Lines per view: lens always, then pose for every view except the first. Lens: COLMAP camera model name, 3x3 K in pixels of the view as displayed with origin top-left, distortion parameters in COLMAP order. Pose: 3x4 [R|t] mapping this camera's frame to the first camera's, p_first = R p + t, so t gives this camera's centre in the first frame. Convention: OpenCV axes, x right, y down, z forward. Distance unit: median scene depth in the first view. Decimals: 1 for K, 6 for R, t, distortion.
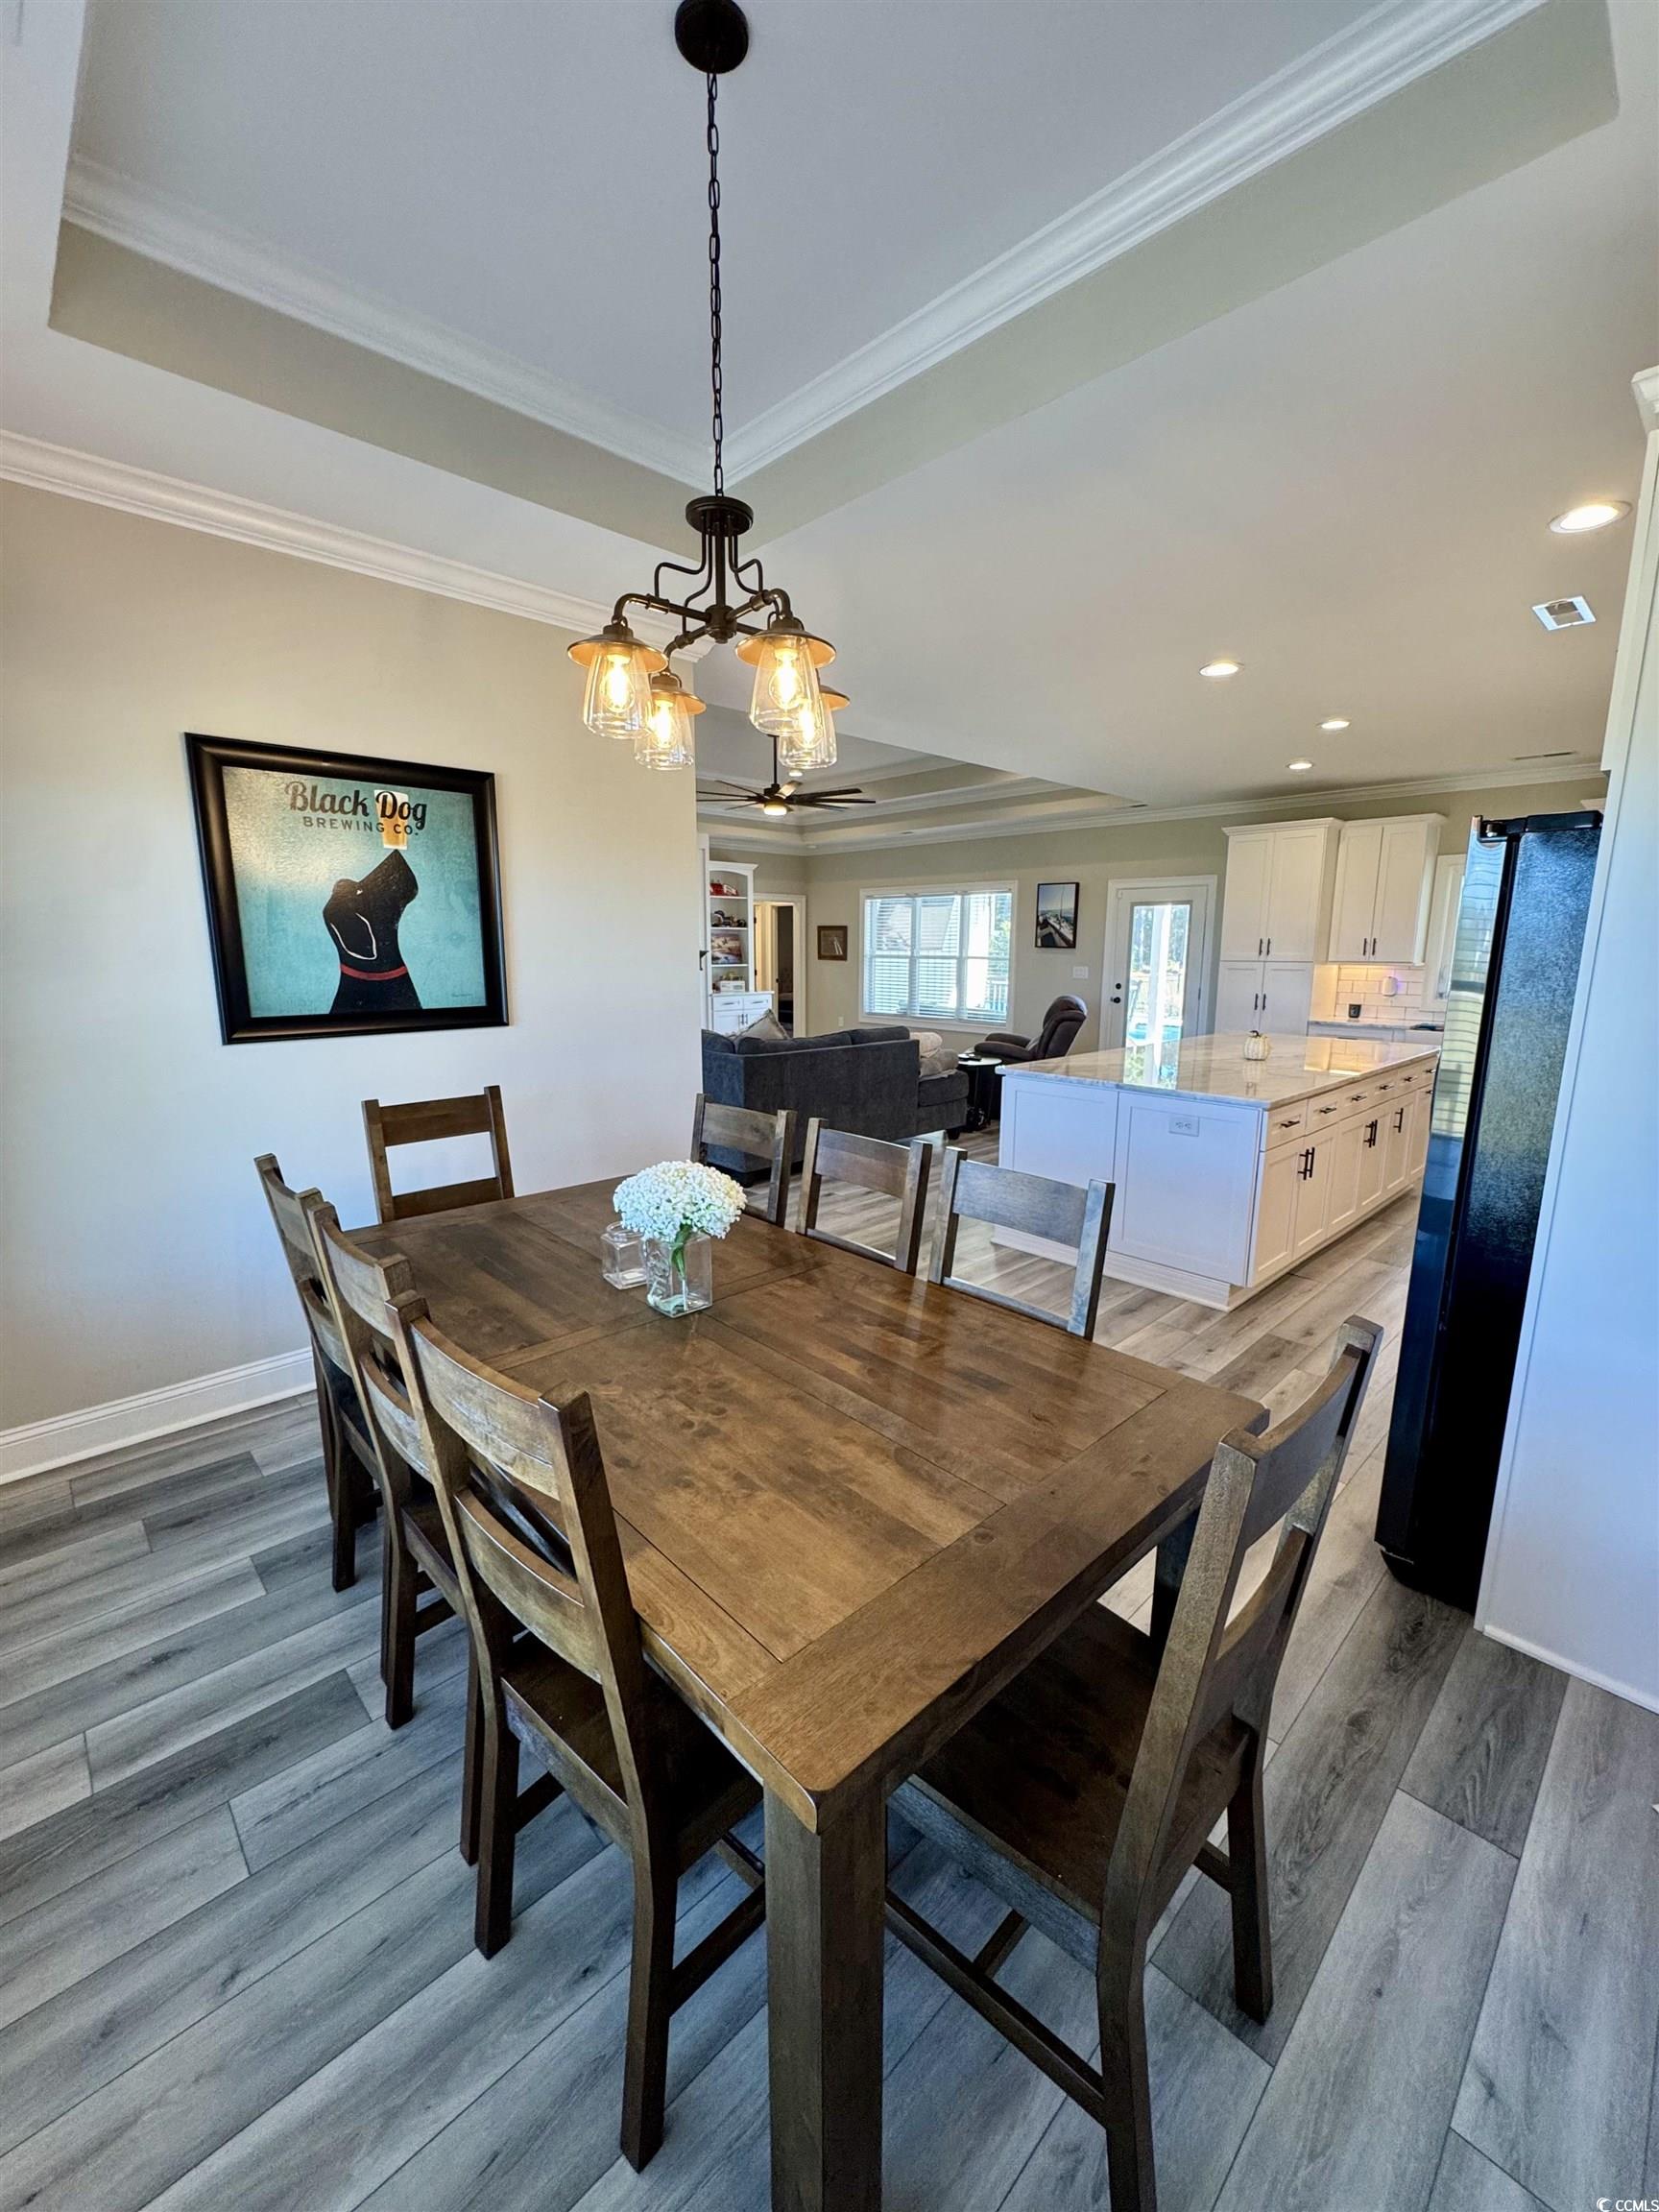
lens RADIAL K [[884.0, 0, 832.9], [0, 884.0, 1102.2], [0, 0, 1]] dist [-0.002830, 0.000452]
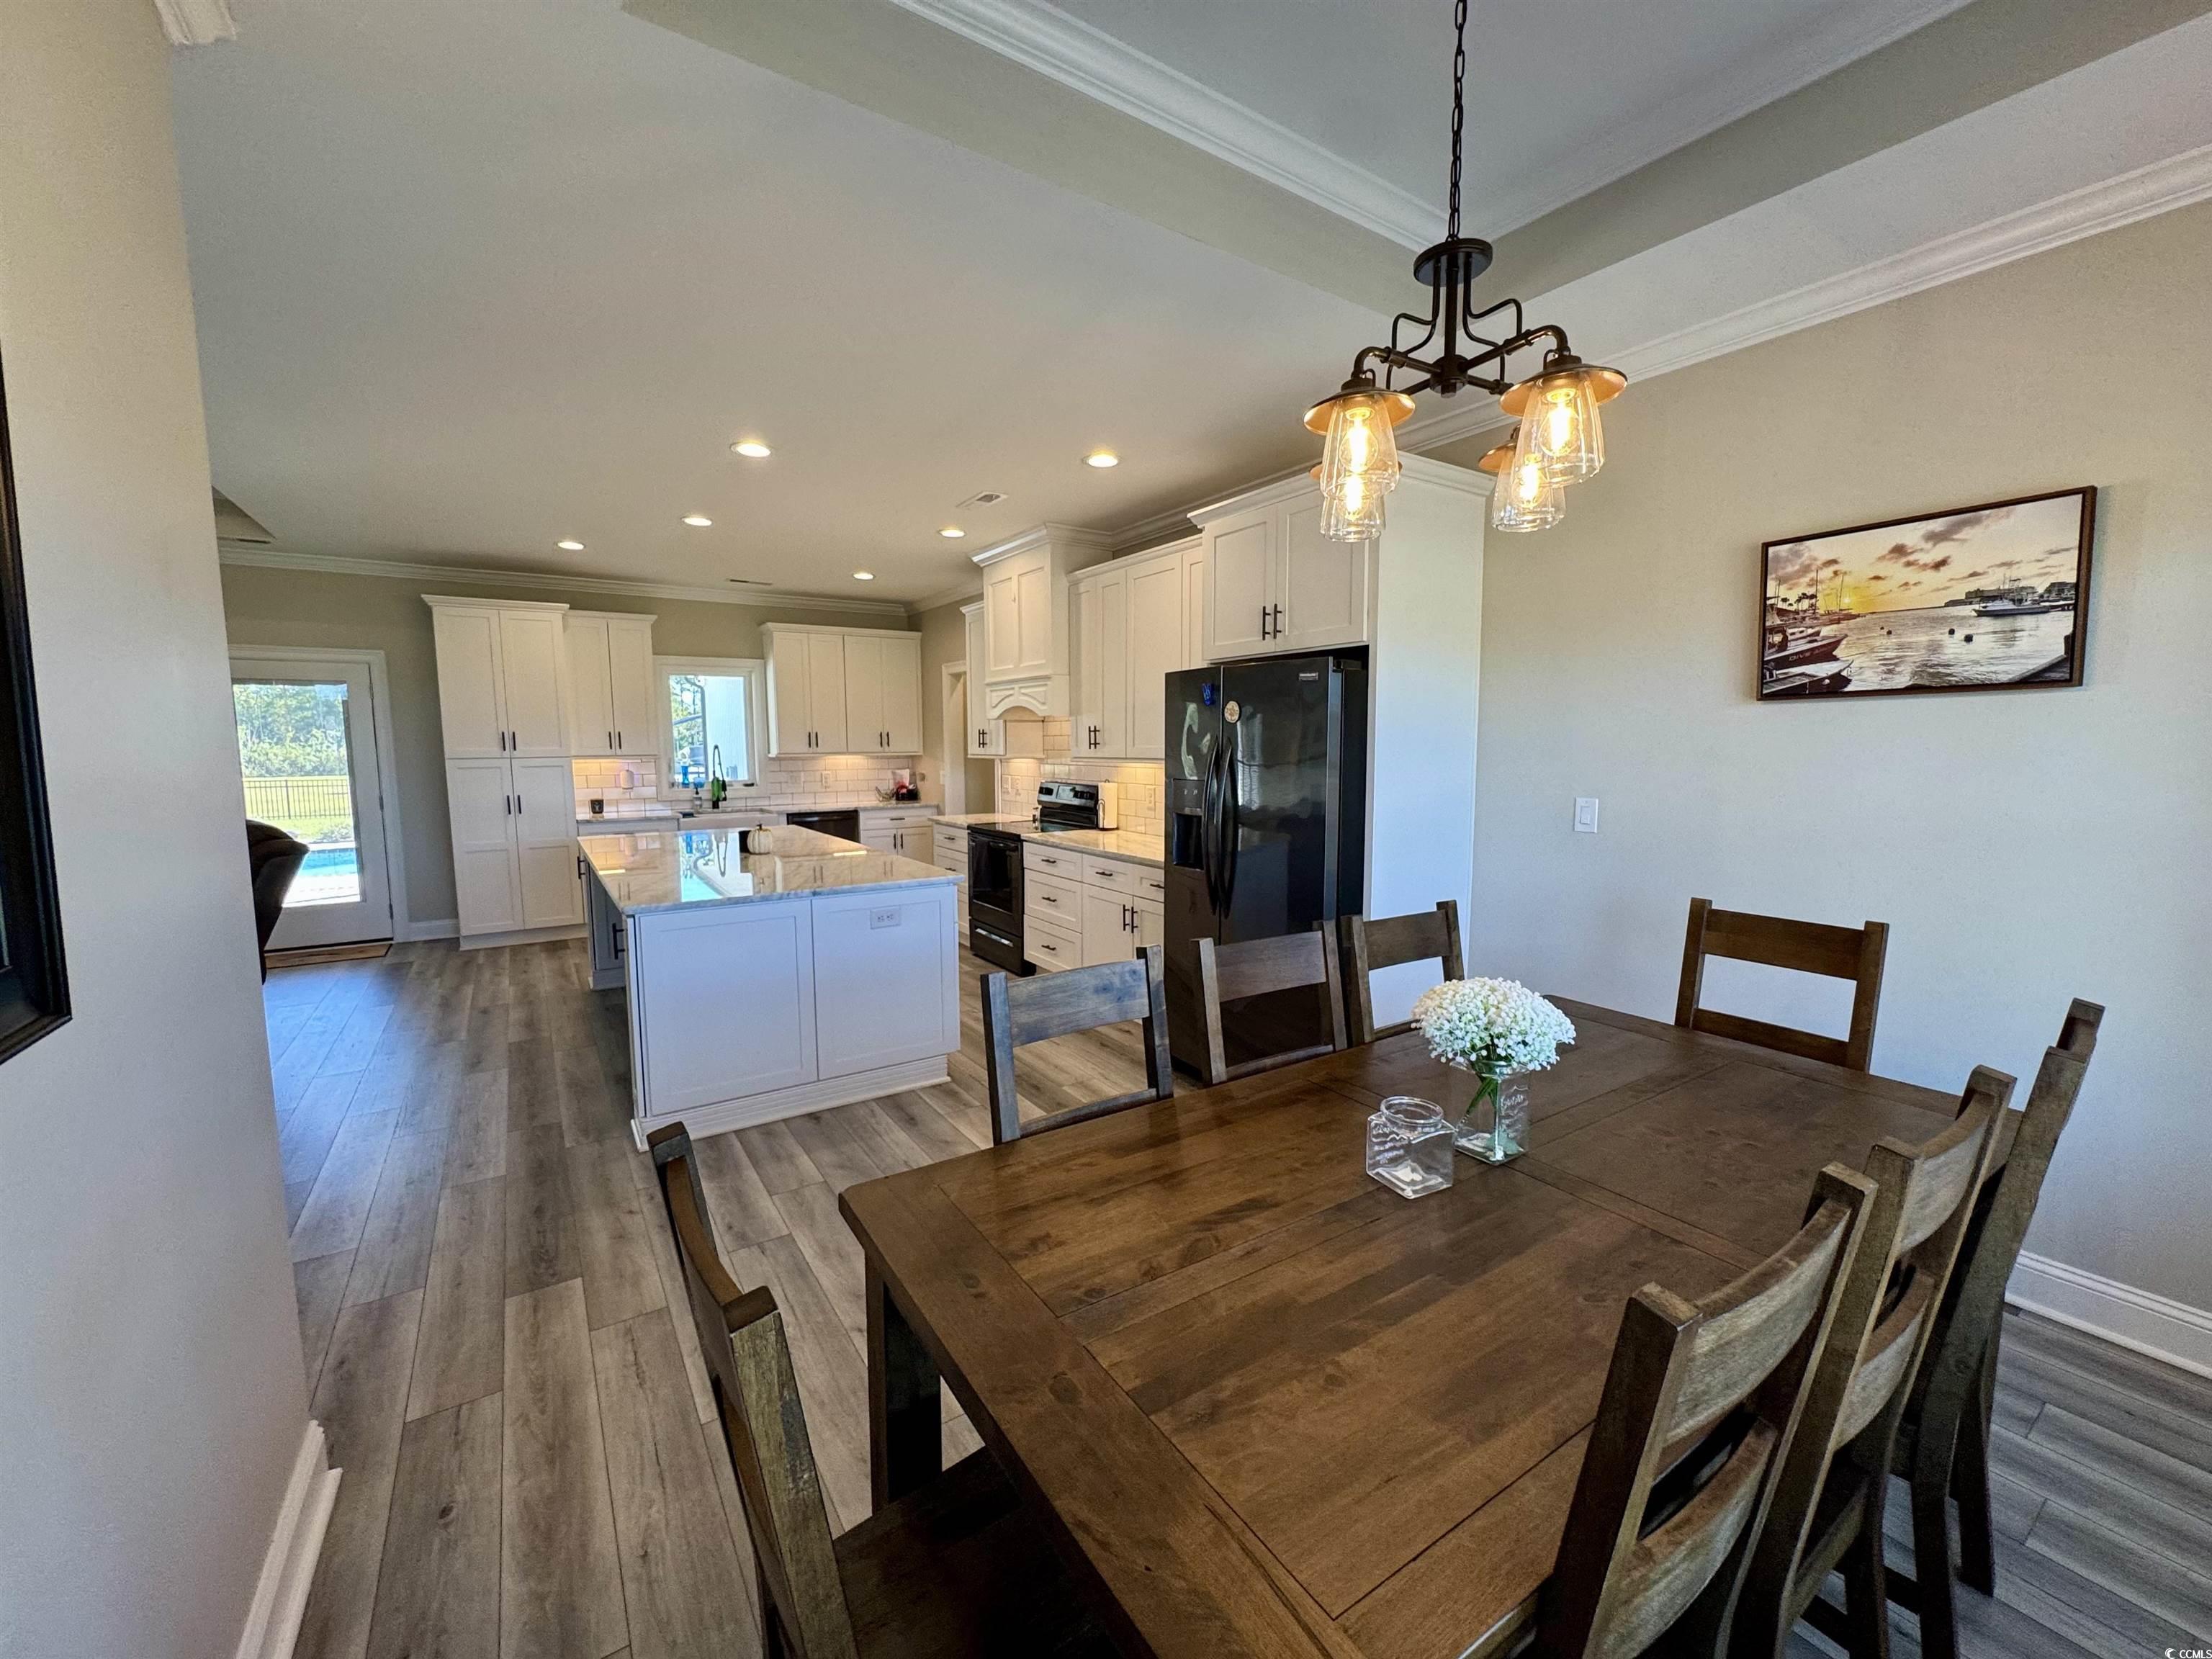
lens RADIAL K [[884.0, 0, 1099.6], [0, 884.0, 818.6], [0, 0, 1]] dist [-0.002830, 0.000452]
pose [[0.175974, -0.089898, 0.980281, -0.181900], [0.177545, 0.982389, 0.058219, -0.034091], [-0.968251, 0.163799, 0.188836, 0.202964]]
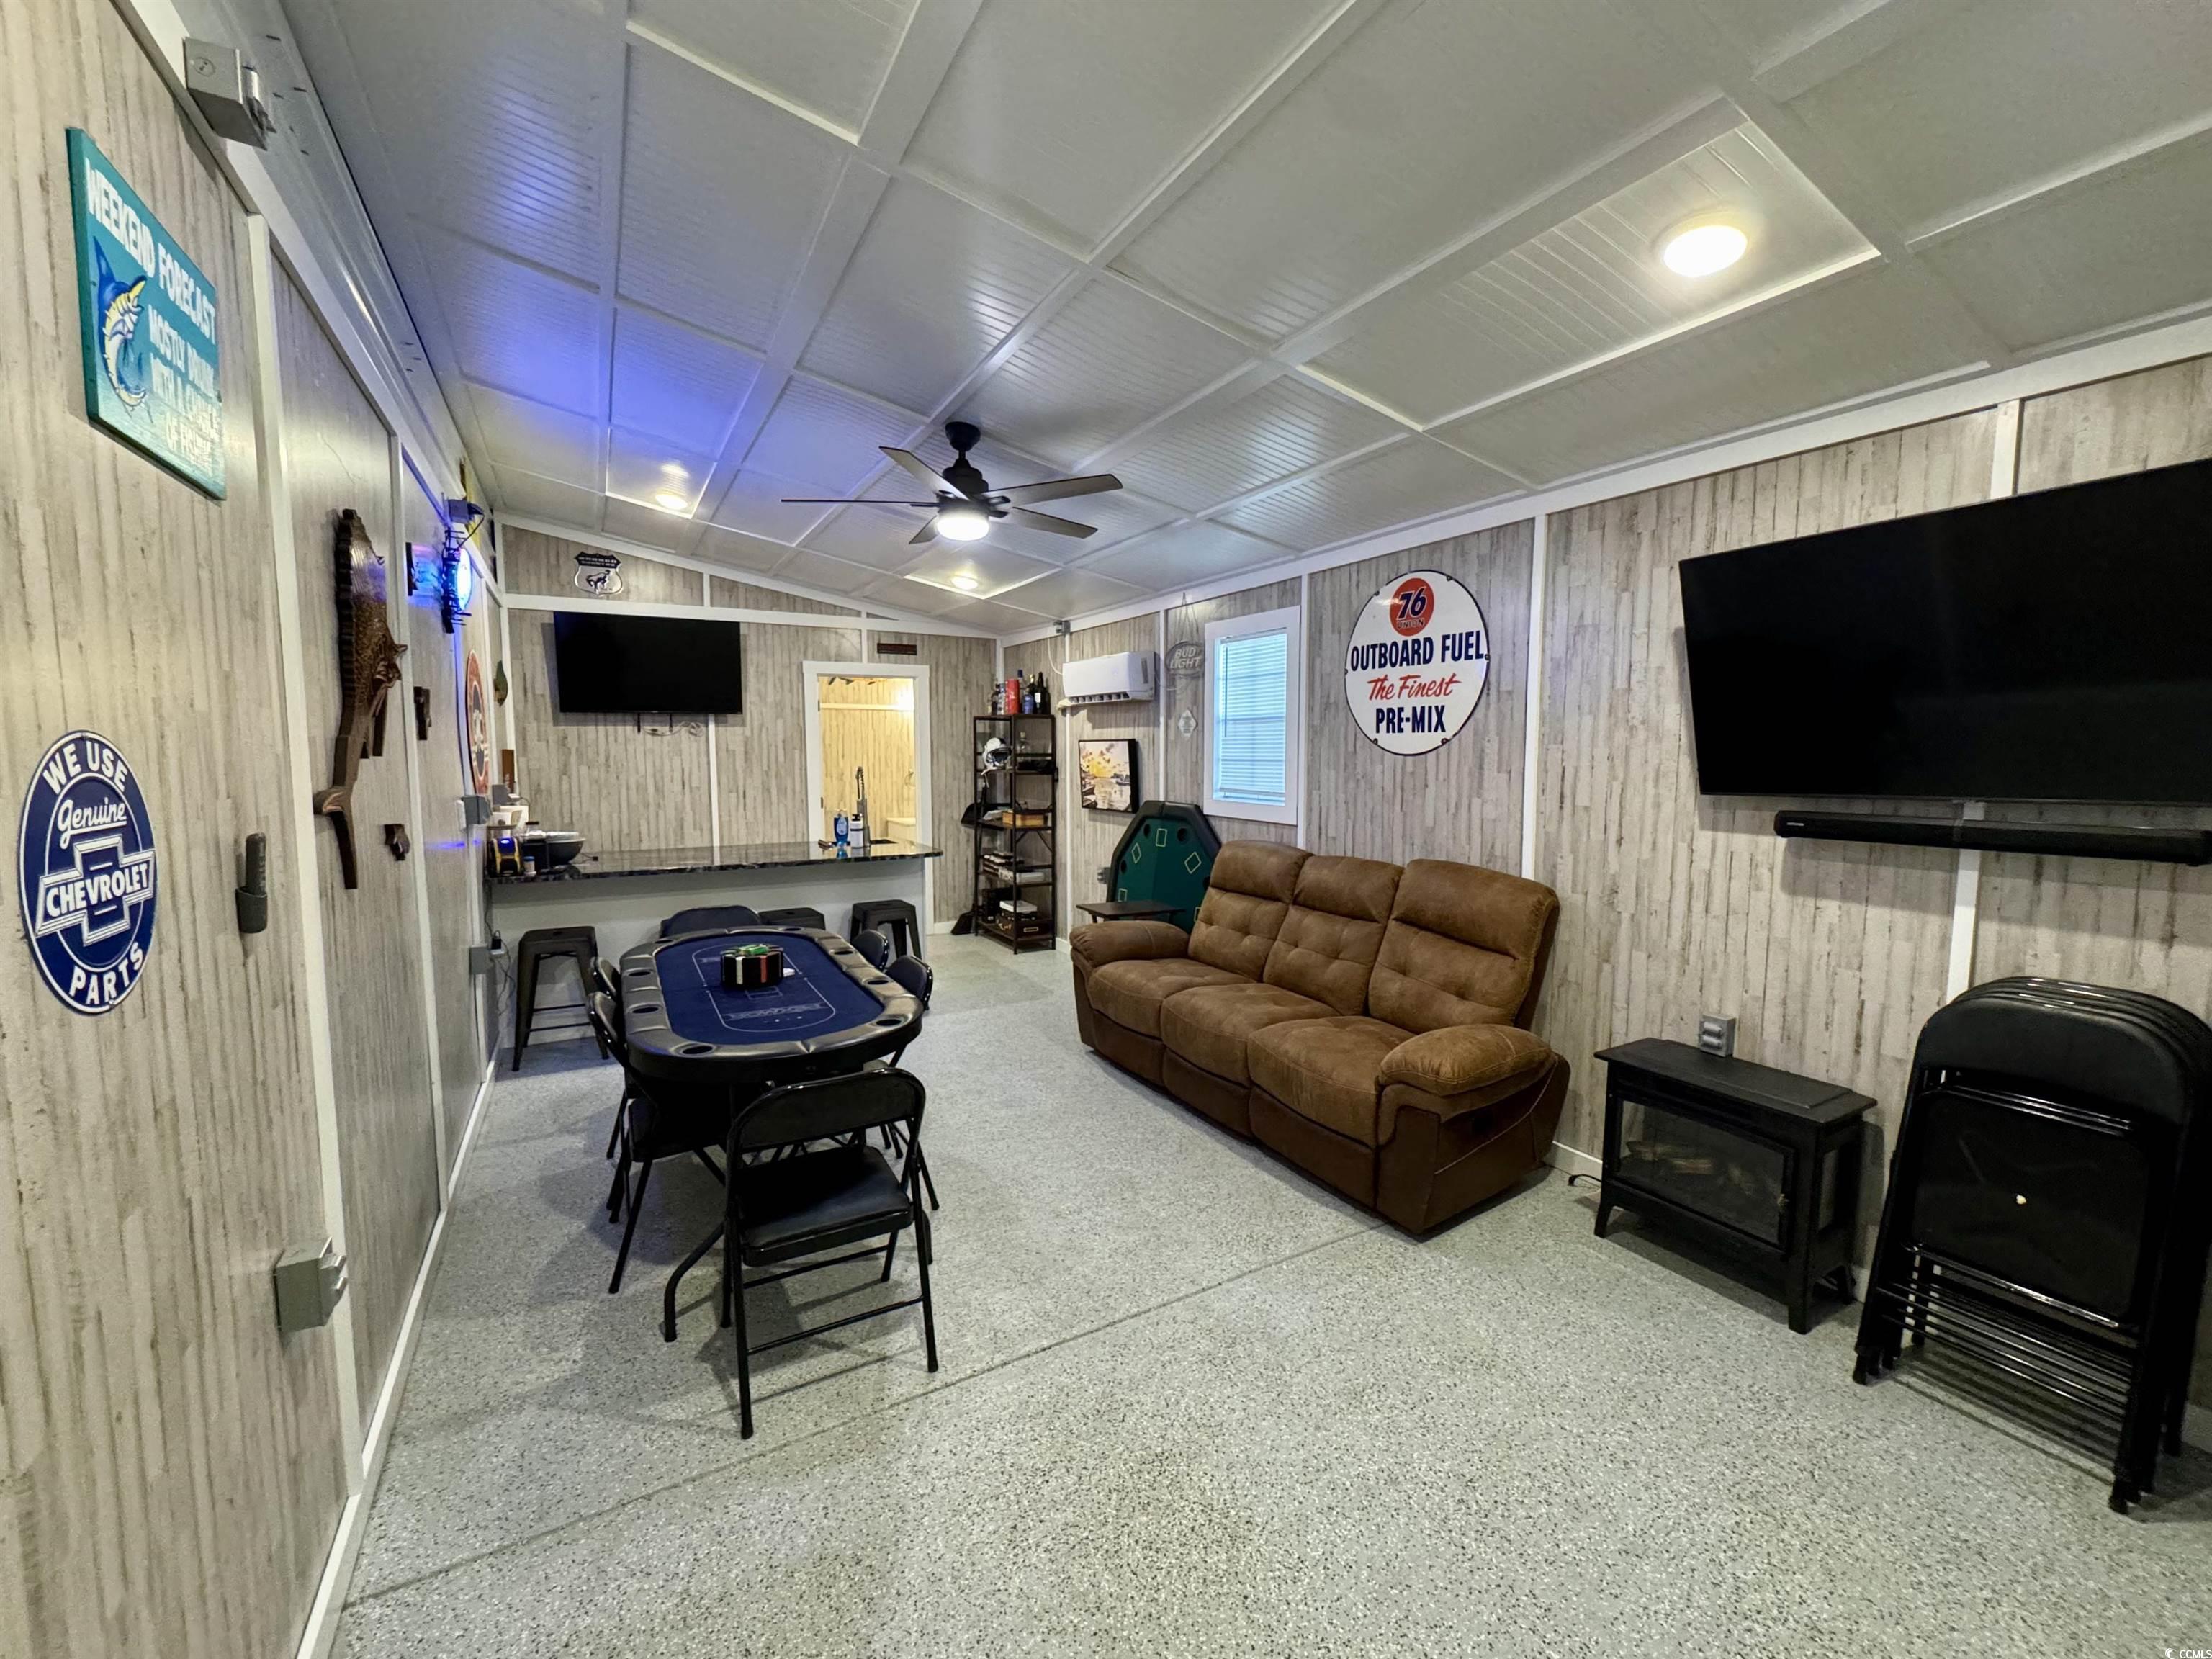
lens RADIAL K [[884.0, 0, 1123.1], [0, 884.0, 834.7], [0, 0, 1]] dist [-0.002830, 0.000452]
pose [[0.217942, -0.106912, 0.970088, -0.456120], [0.163065, 0.983999, 0.071811, -0.039472], [-0.962243, 0.142536, 0.231888, -0.098388]]
